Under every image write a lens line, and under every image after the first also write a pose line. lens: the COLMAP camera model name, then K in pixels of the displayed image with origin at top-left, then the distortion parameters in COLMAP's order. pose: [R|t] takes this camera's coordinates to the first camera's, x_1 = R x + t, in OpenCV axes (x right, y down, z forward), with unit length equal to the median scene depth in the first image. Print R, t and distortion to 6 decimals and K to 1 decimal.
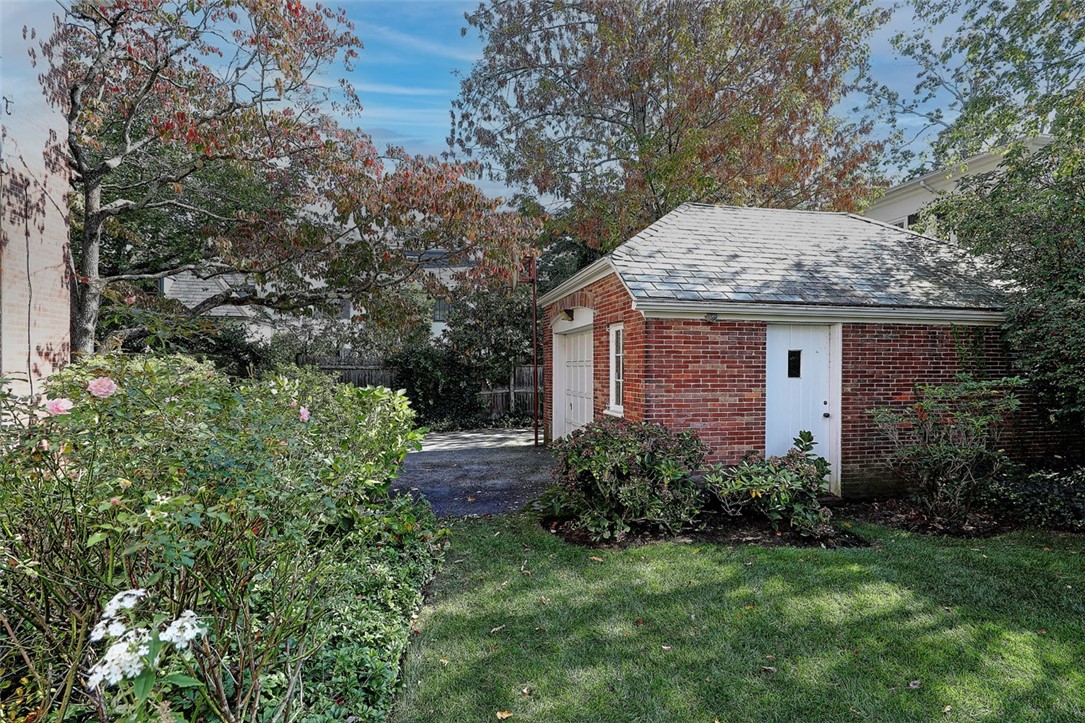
lens RADIAL K [[546.2, 0, 542.5], [0, 546.2, 361.5], [0, 0, 1]] dist [0.003065, 0.000490]
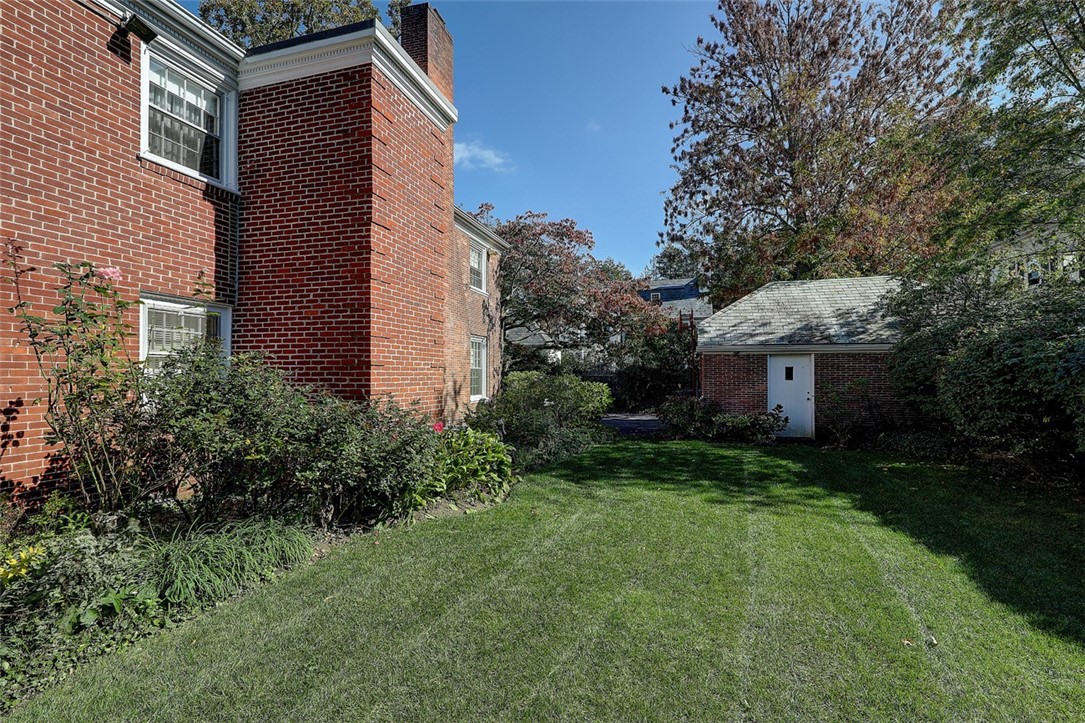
lens RADIAL K [[505.4, 0, 542.5], [0, 505.4, 361.5], [0, 0, 1]] dist [0.010697, -0.000066]
pose [[0.875570, -0.013233, -0.482910, 0.604458], [0.008782, 0.999896, -0.011479, -0.028651], [0.483012, 0.005810, 0.875595, -1.183983]]
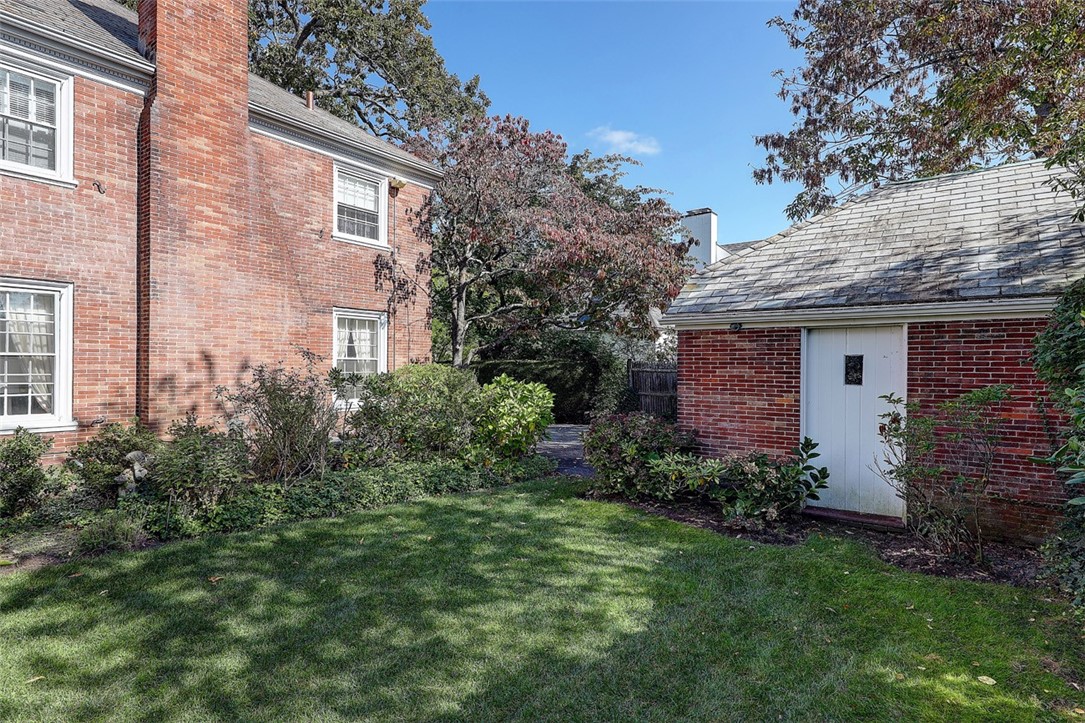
lens RADIAL K [[571.1, 0, 542.5], [0, 571.1, 361.5], [0, 0, 1]] dist [-0.000137, 0.000225]
pose [[0.643824, -0.002702, -0.765169, 0.911850], [0.005643, 0.999983, 0.001217, -0.014808], [0.765153, -0.005101, 0.643828, -0.021642]]
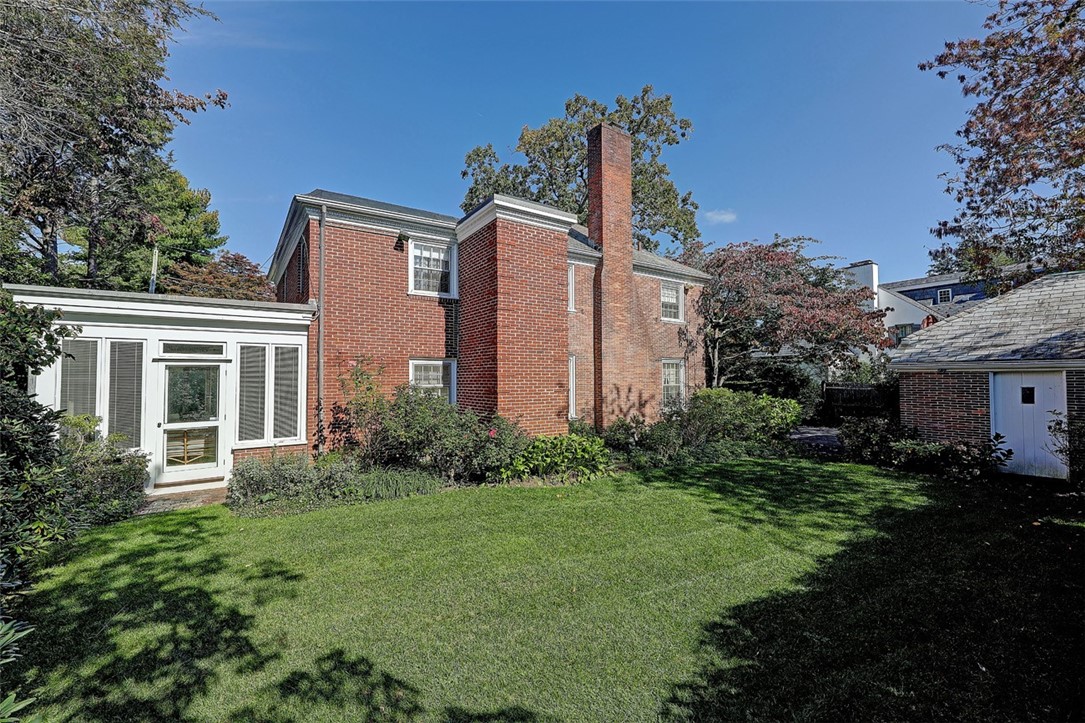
lens RADIAL K [[440.4, 0, 542.5], [0, 440.4, 361.5], [0, 0, 1]] dist [0.020704, -0.008479]
pose [[0.372217, -0.038215, -0.927359, 1.236313], [0.018592, 0.999259, -0.033716, -0.084714], [0.927960, -0.004692, 0.372651, -0.906881]]
